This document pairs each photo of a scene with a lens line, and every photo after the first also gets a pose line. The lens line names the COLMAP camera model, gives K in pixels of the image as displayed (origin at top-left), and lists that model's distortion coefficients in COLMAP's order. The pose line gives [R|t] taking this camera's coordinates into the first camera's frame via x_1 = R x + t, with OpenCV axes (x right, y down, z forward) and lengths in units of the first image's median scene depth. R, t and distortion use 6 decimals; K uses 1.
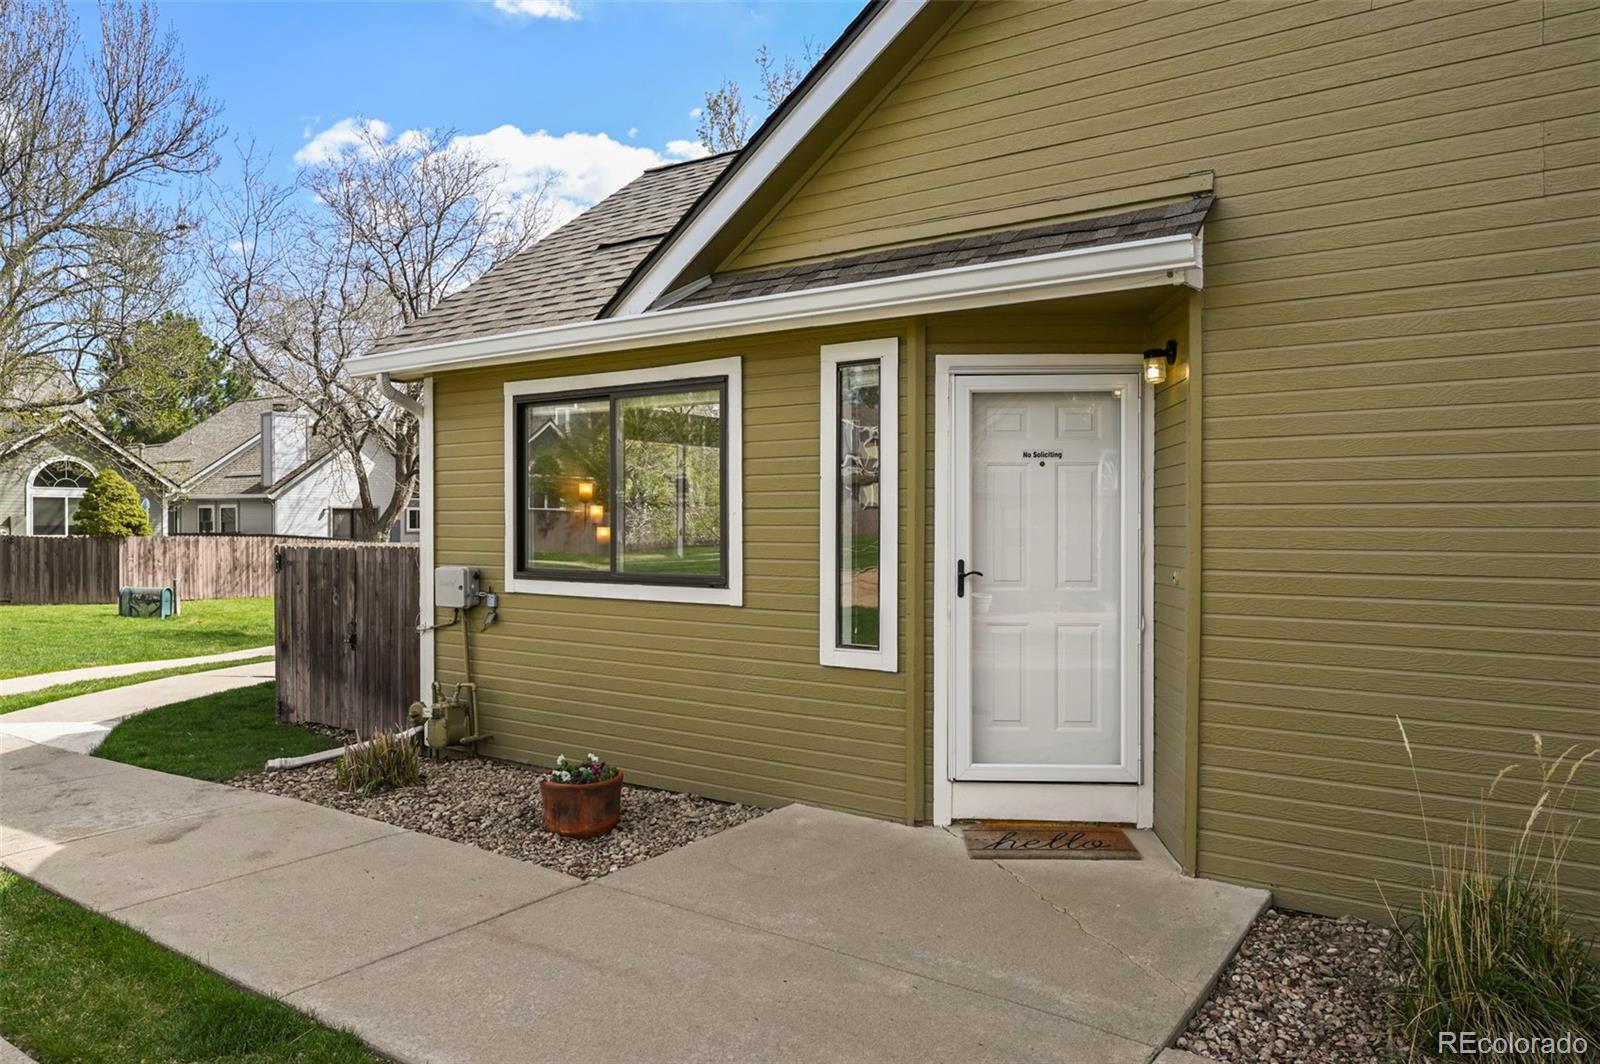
lens RADIAL K [[1089.9, 0, 805.0], [0, 1089.9, 529.9], [0, 0, 1]] dist [-0.003029, 0.002554]
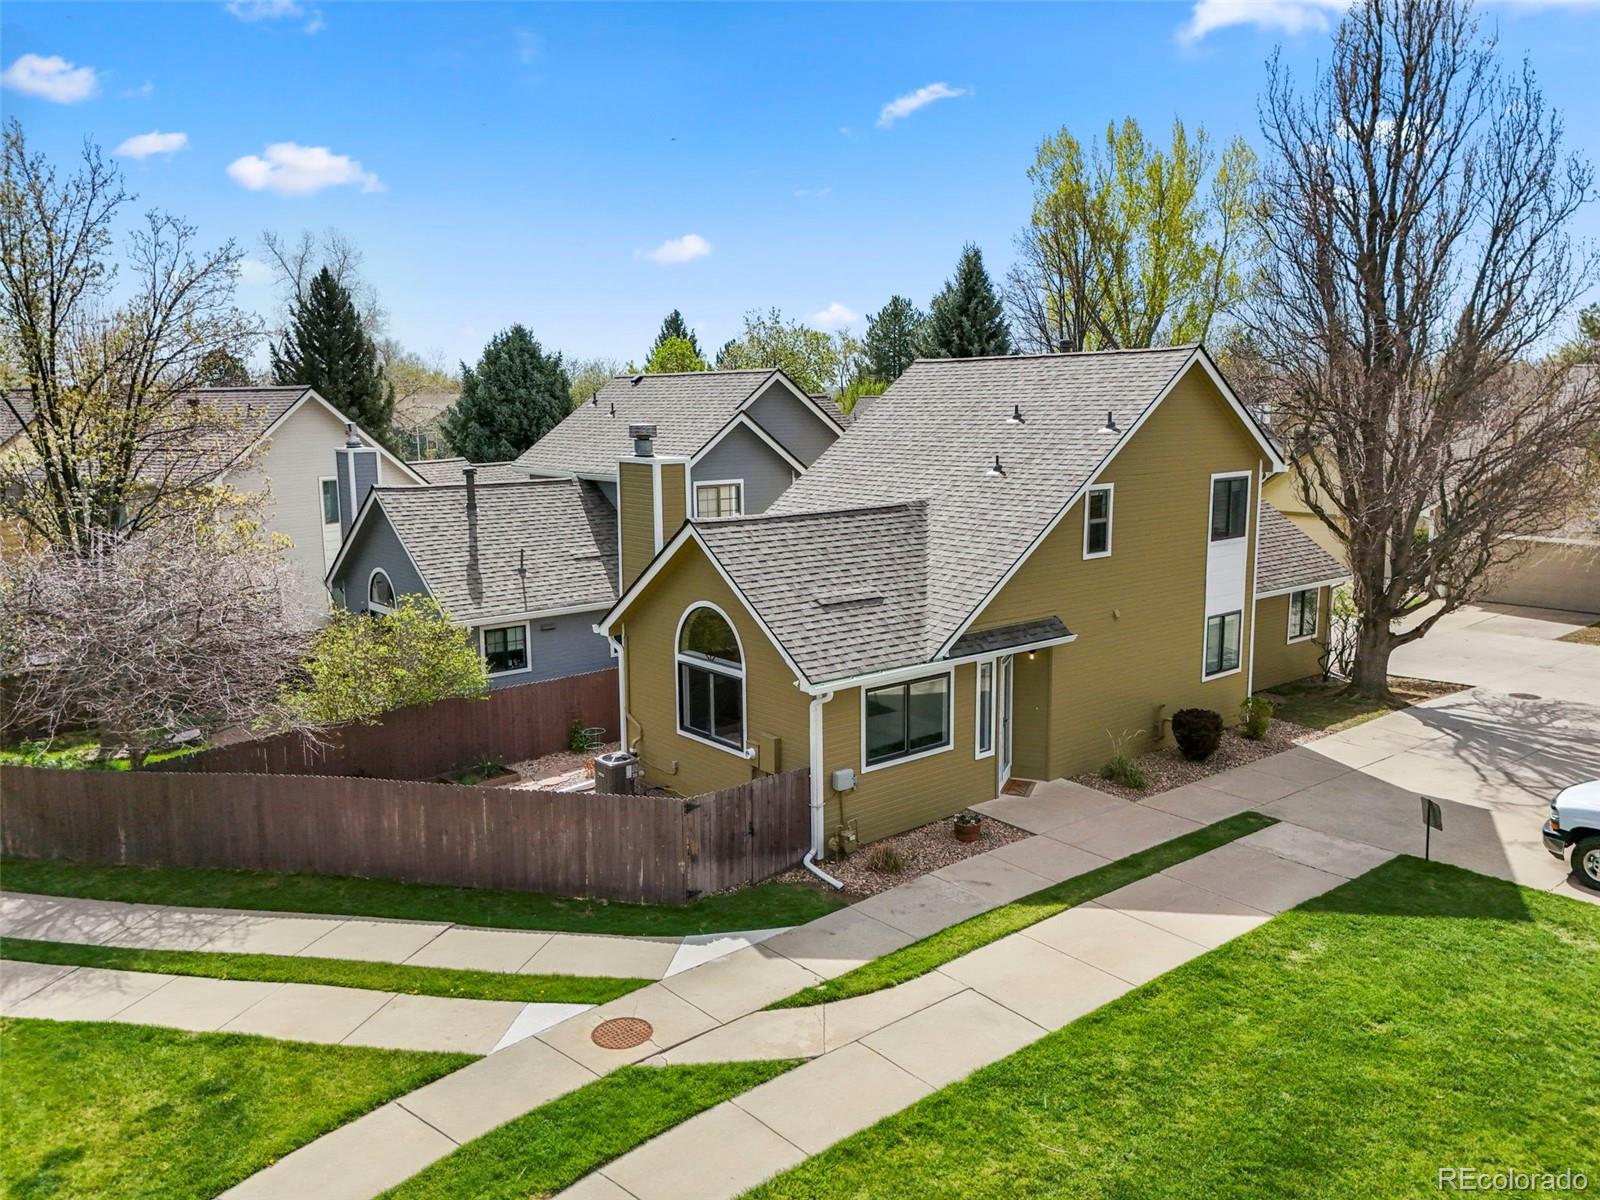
lens RADIAL K [[1197.8, 0, 795.1], [0, 1197.8, 595.1], [0, 0, 1]] dist [0.062196, -0.053911]
pose [[0.268264, -0.161297, 0.949746, -3.520904], [0.015115, 0.986467, 0.163264, -0.966942], [-0.963227, -0.029442, 0.267071, 0.641536]]
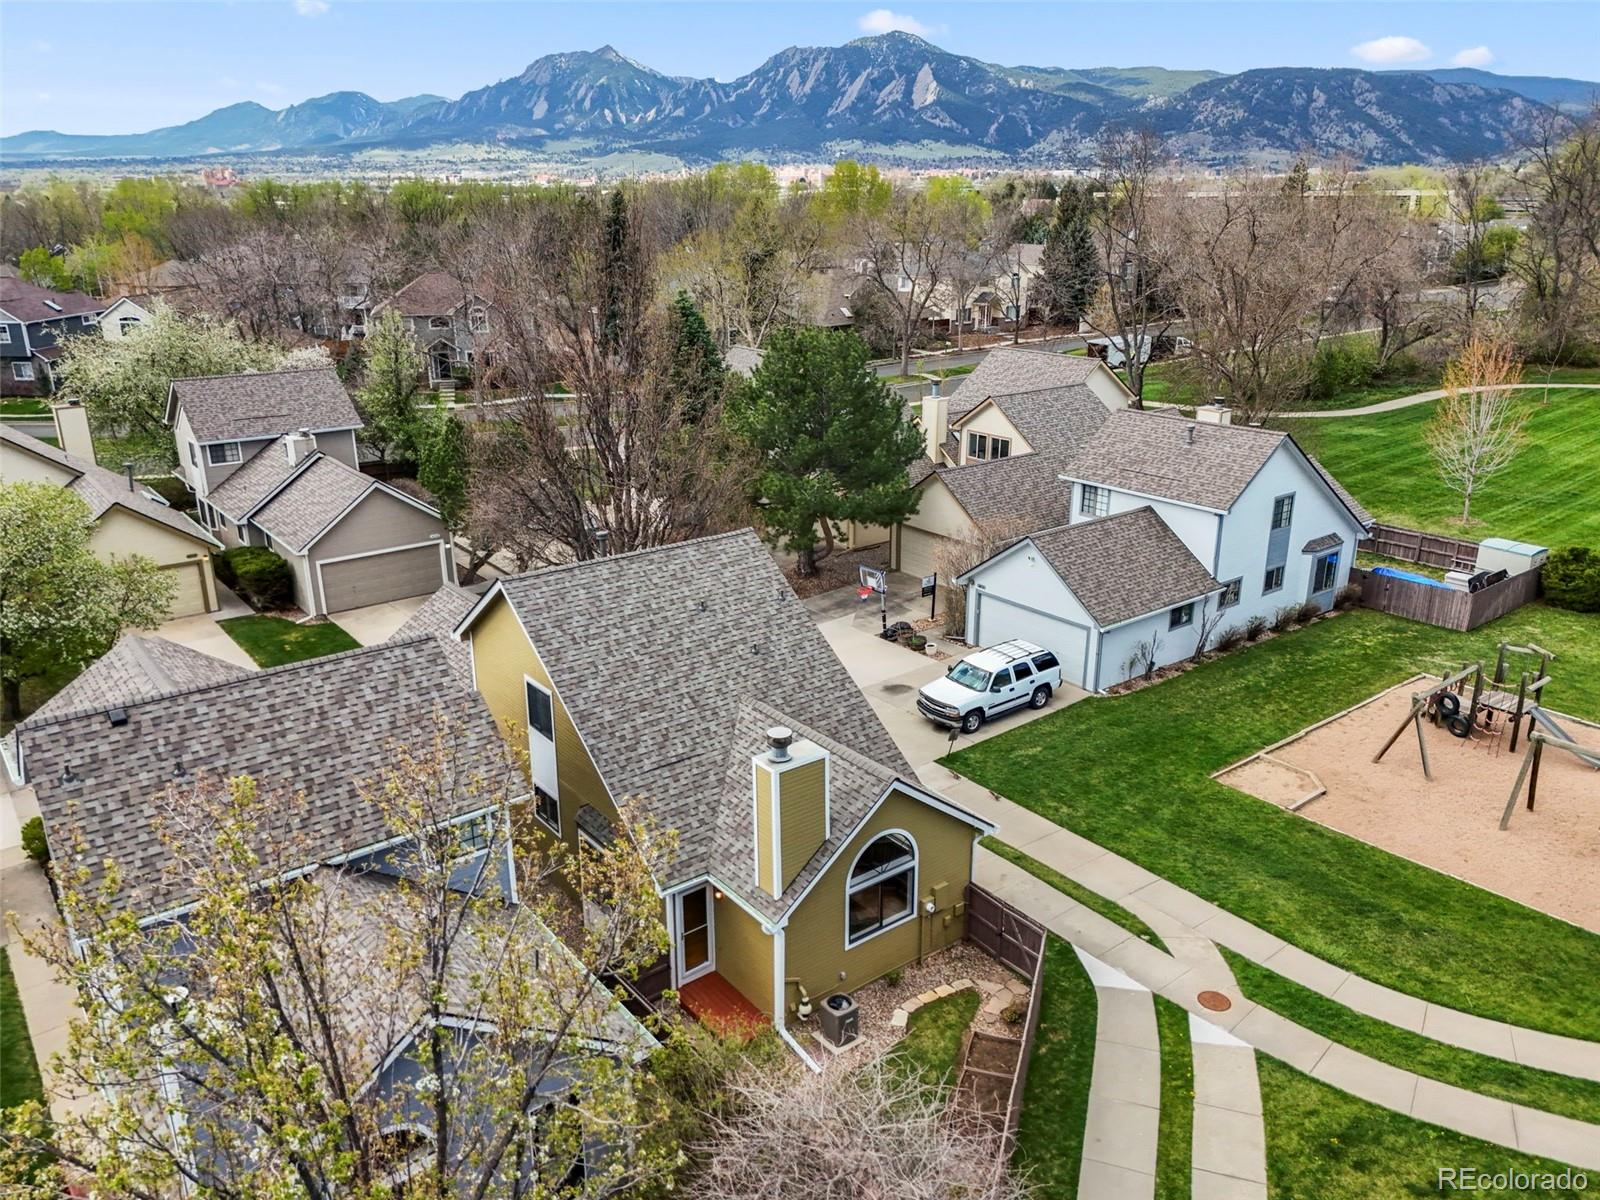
lens RADIAL K [[1197.8, 0, 791.2], [0, 1197.8, 583.4], [0, 0, 1]] dist [0.062196, -0.053911]
pose [[-0.951421, -0.094590, 0.293002, -1.128438], [0.003901, 0.947859, 0.318666, -2.732397], [-0.307868, 0.304329, -0.901444, 5.808114]]
